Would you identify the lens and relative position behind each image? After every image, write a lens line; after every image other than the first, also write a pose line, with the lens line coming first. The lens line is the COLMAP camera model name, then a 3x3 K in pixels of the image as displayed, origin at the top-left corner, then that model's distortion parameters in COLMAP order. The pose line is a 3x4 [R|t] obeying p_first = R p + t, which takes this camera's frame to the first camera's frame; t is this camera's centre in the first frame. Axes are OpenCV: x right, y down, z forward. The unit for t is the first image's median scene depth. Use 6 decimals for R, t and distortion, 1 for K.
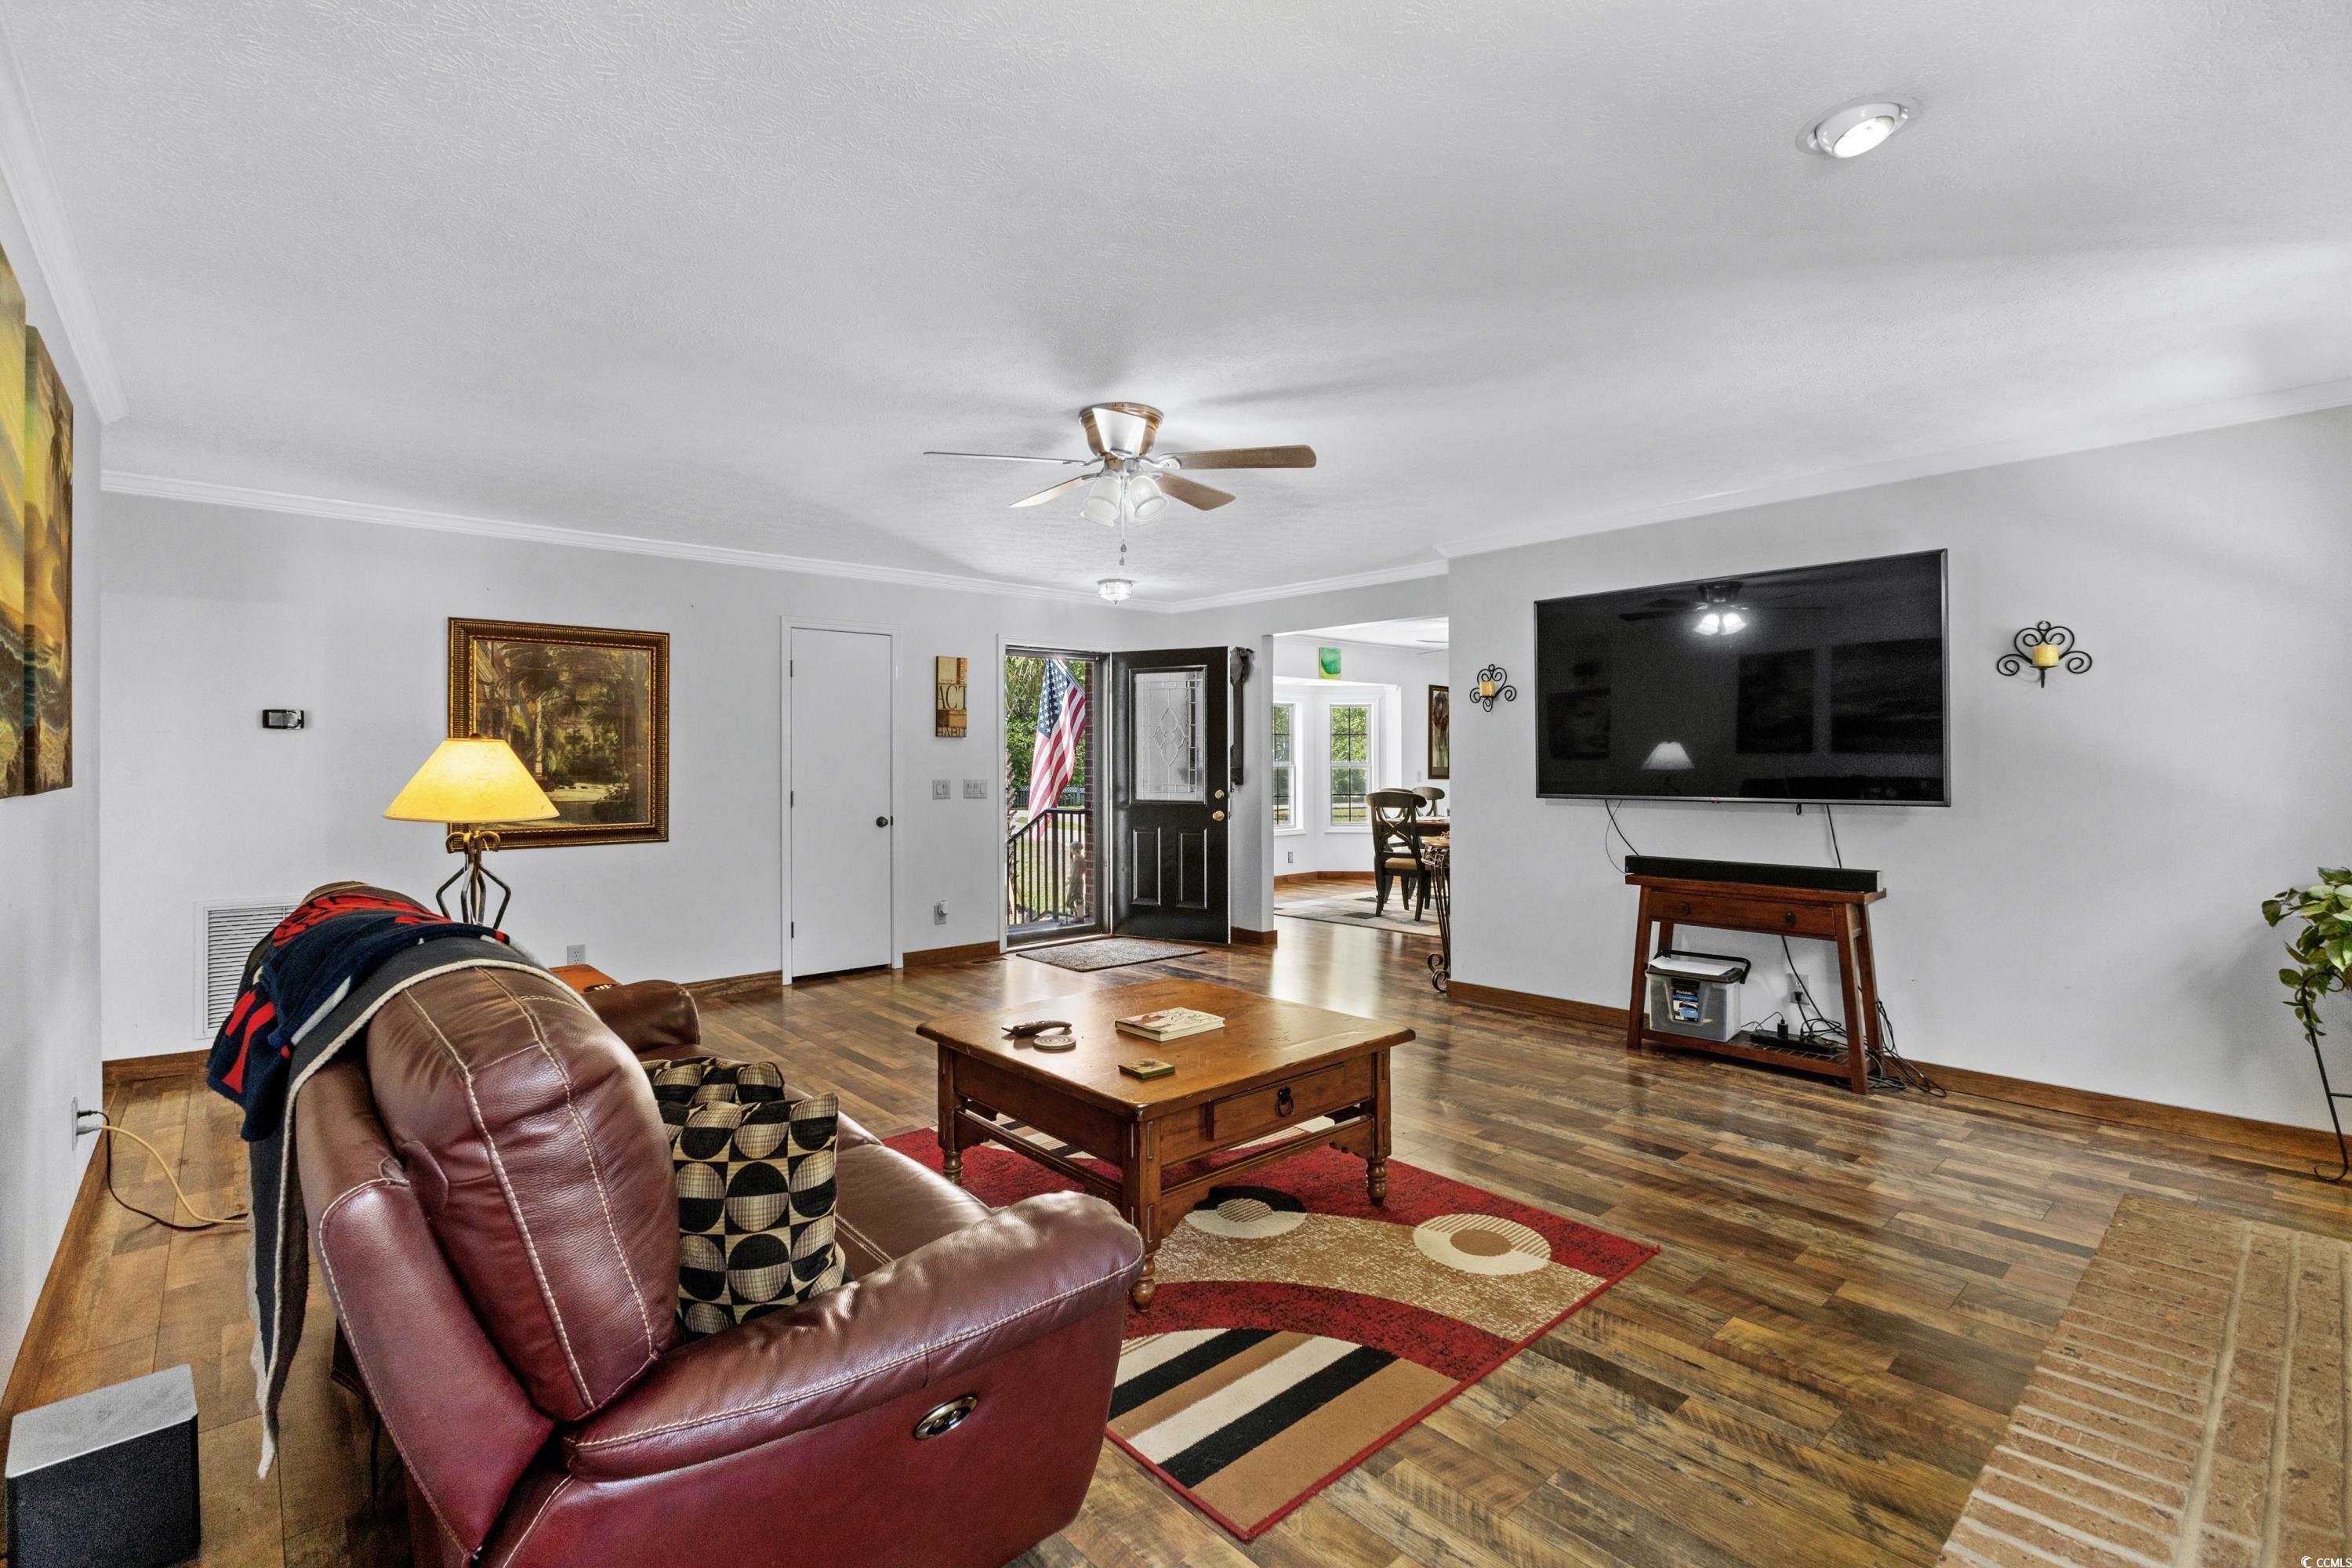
lens RADIAL K [[1065.3, 0, 1179.6], [0, 1065.3, 768.9], [0, 0, 1]] dist [0.000897, 0.000076]
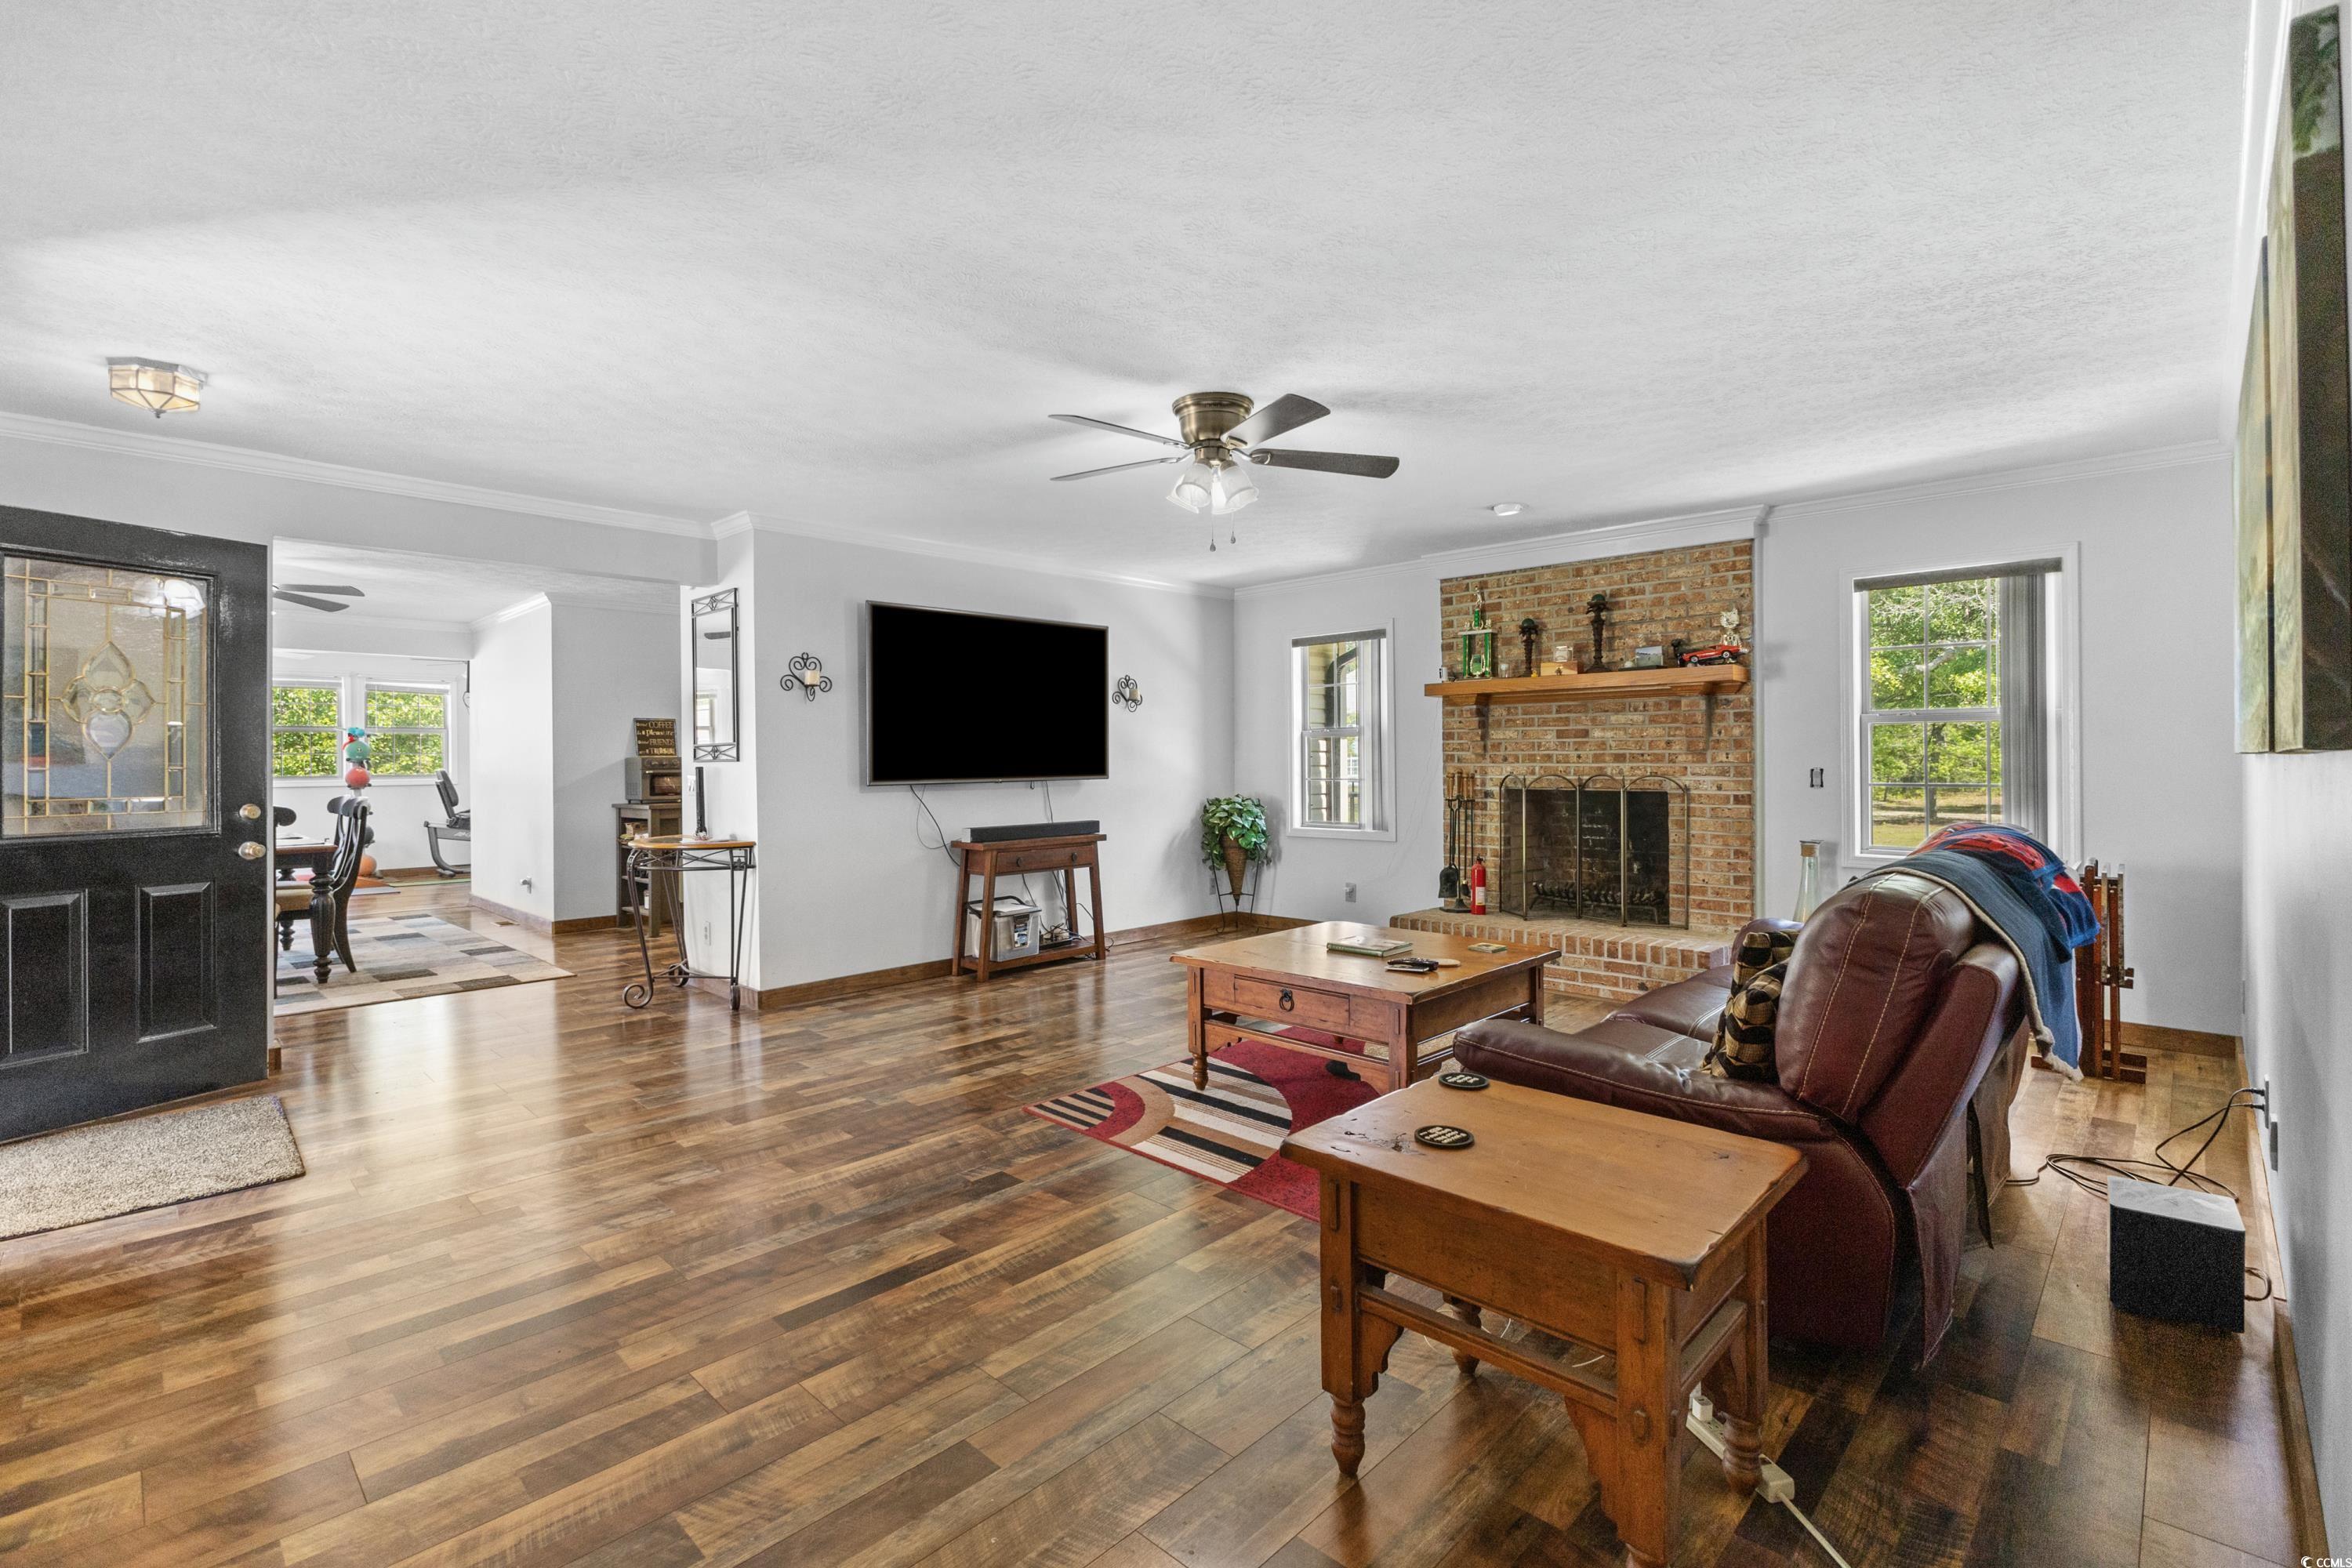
lens RADIAL K [[1065.3, 0, 1179.0], [0, 1065.3, 767.0], [0, 0, 1]] dist [0.000897, 0.000076]
pose [[-0.078369, -0.008498, 0.996888, -0.827580], [0.010410, 0.999902, 0.009342, 0.001075], [-0.996870, 0.011110, -0.078273, 0.852395]]
